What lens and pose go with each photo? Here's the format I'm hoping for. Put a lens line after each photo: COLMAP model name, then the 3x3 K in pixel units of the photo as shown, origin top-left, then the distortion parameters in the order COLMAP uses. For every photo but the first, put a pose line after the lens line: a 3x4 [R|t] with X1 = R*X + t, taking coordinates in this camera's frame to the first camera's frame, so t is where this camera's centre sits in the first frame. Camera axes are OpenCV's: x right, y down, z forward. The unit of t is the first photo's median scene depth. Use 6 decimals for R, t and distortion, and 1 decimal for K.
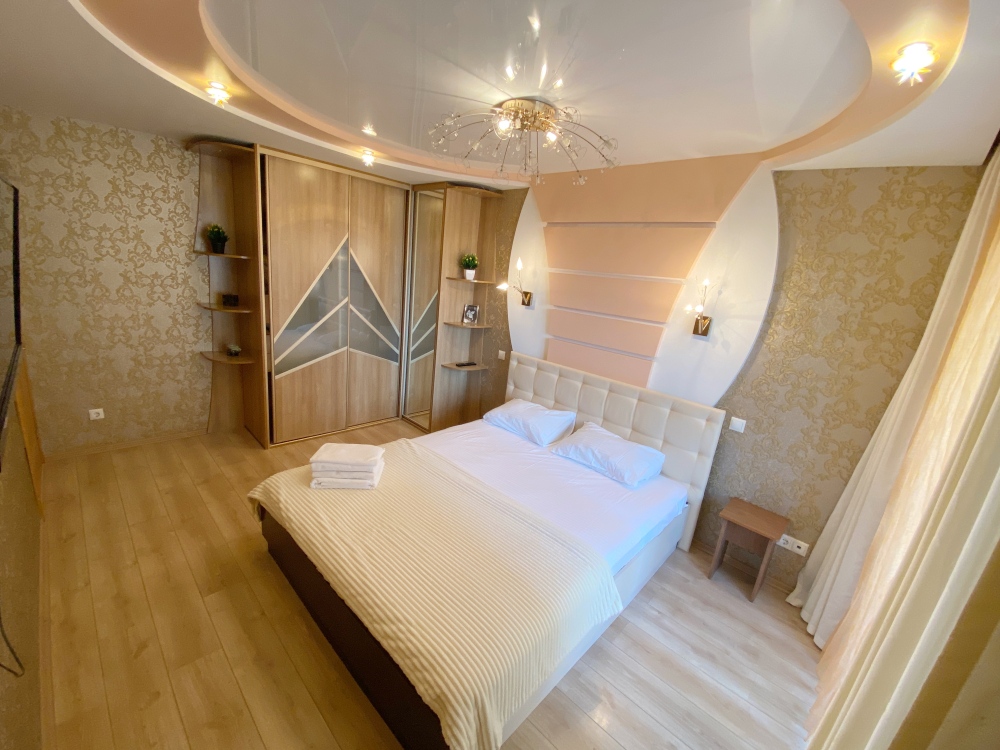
lens RADIAL K [[398.9, 0, 494.9], [0, 398.9, 375.4], [0, 0, 1]] dist [0.000619, -0.000029]
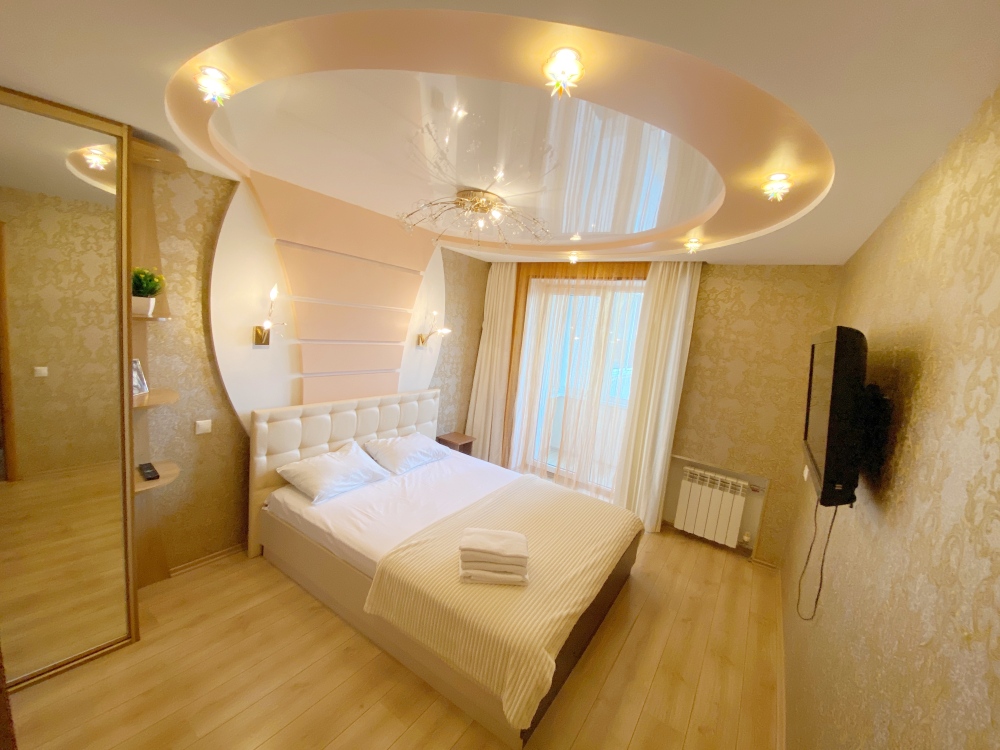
lens RADIAL K [[398.9, 0, 494.9], [0, 398.9, 375.4], [0, 0, 1]] dist [0.000619, -0.000029]
pose [[-0.138301, -0.239328, 0.961038, -0.926281], [0.146717, 0.954706, 0.258865, -0.325215], [-0.979463, 0.176802, -0.096924, 0.859641]]
